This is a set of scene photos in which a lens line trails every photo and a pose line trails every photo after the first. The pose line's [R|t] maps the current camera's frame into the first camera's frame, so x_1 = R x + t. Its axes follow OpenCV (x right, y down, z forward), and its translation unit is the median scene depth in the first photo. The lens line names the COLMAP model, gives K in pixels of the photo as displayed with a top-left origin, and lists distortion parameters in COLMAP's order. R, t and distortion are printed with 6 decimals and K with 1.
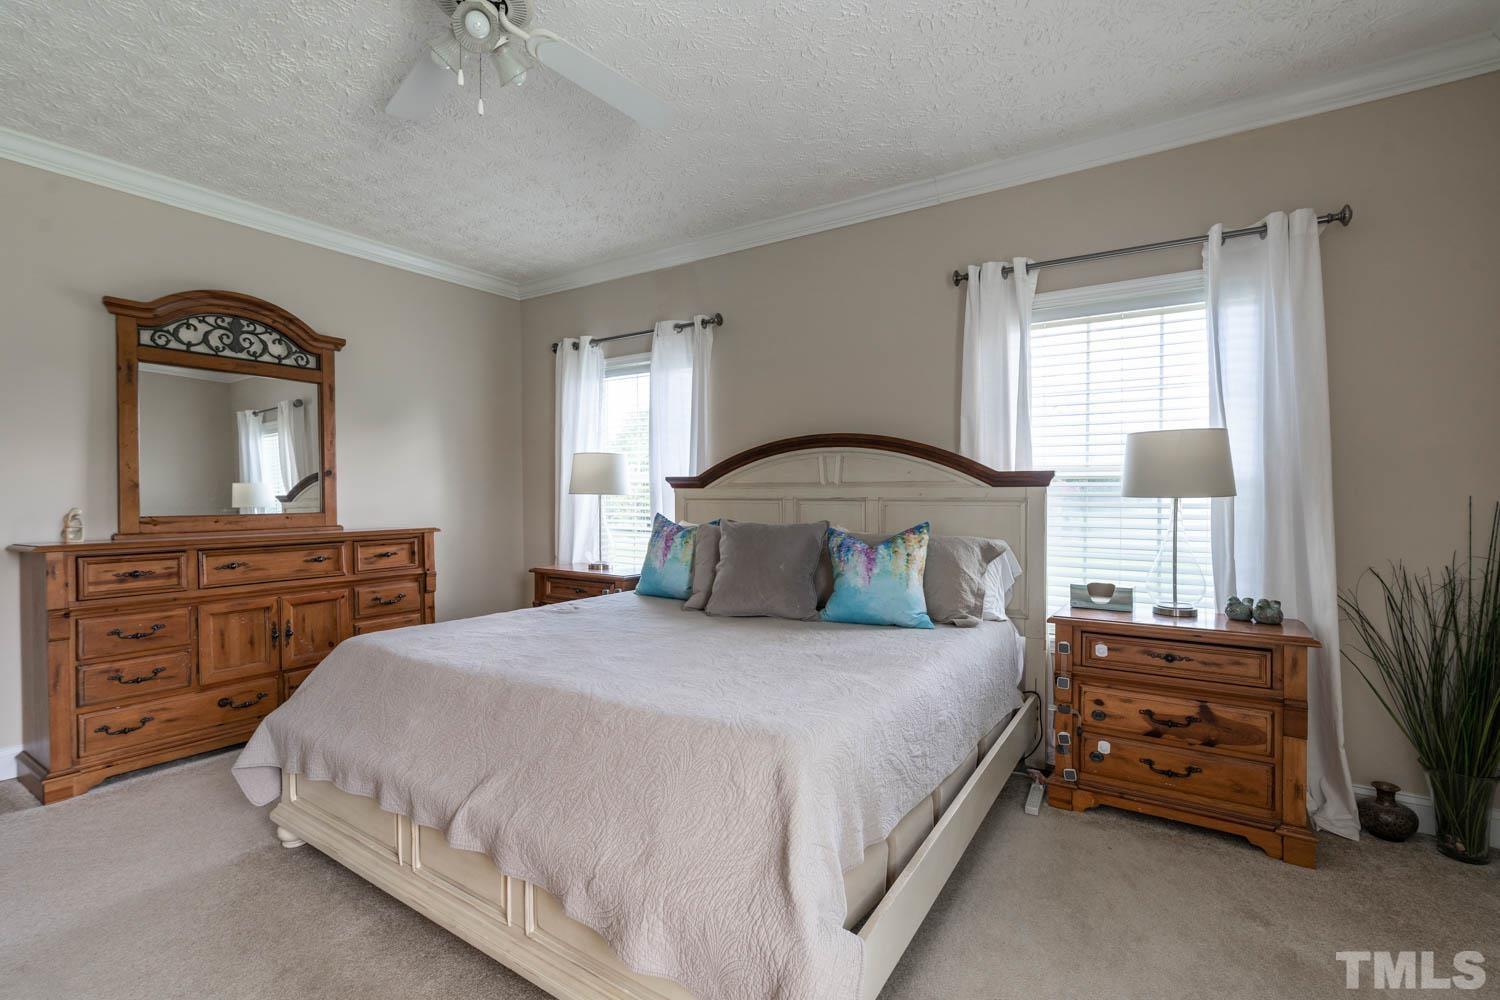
lens RADIAL K [[680.6, 0, 745.8], [0, 680.6, 488.8], [0, 0, 1]] dist [-0.003785, 0.000670]
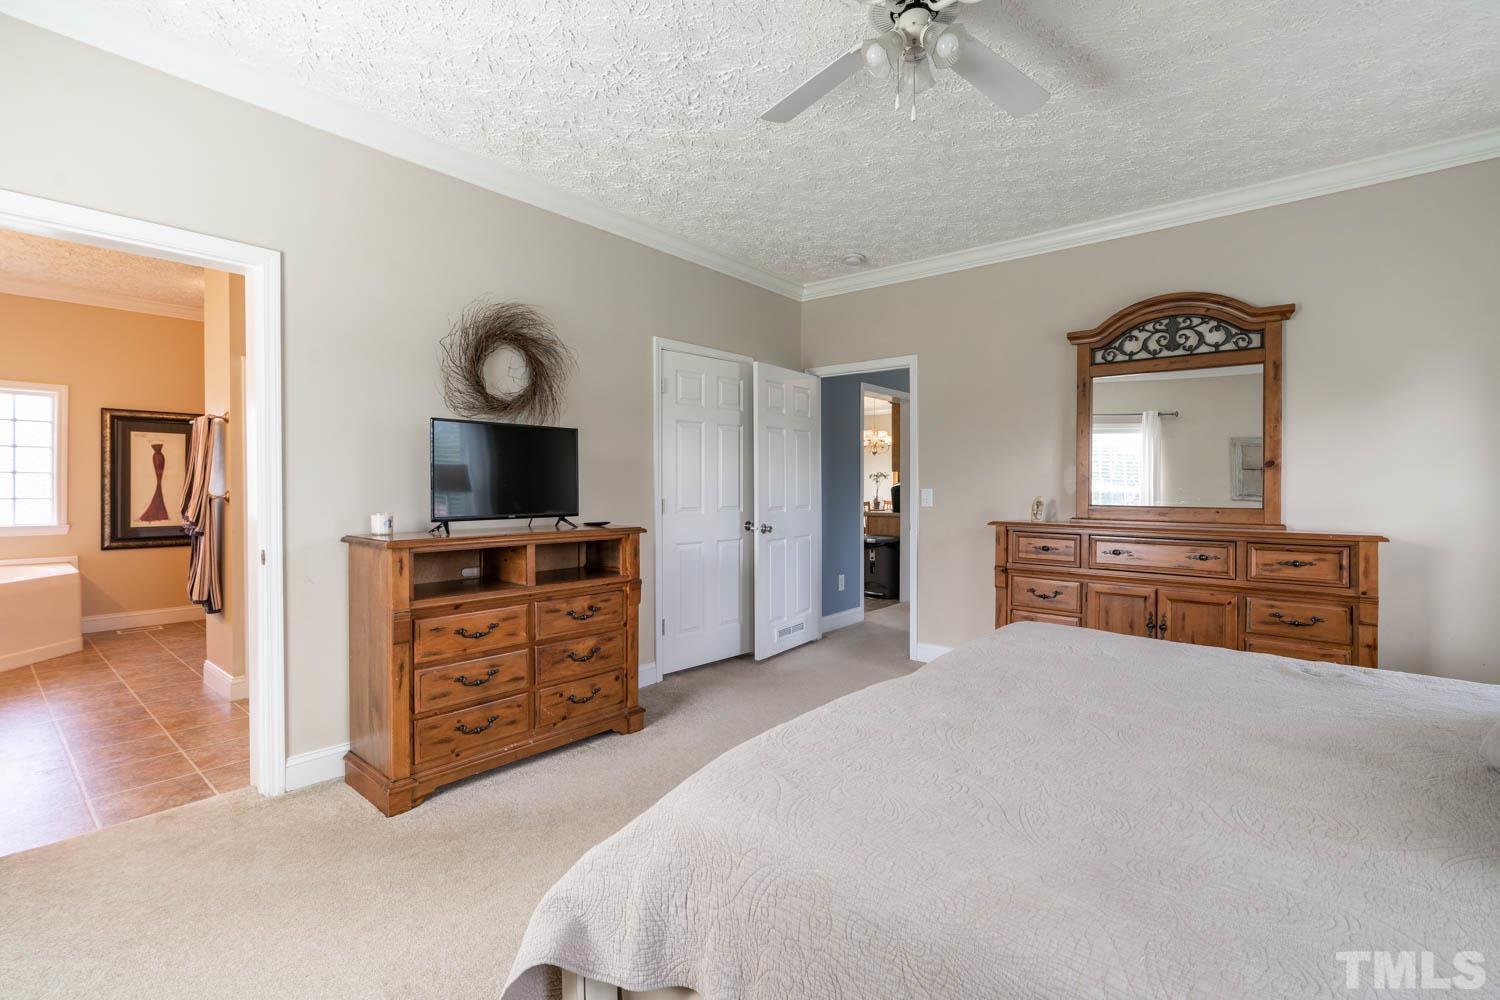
lens RADIAL K [[680.6, 0, 745.8], [0, 680.6, 488.8], [0, 0, 1]] dist [-0.003785, 0.000670]
pose [[-0.124780, 0.010206, -0.992132, 0.361772], [0.003145, 0.999946, 0.009891, -0.001753], [0.992179, -0.001886, -0.124806, 0.474398]]
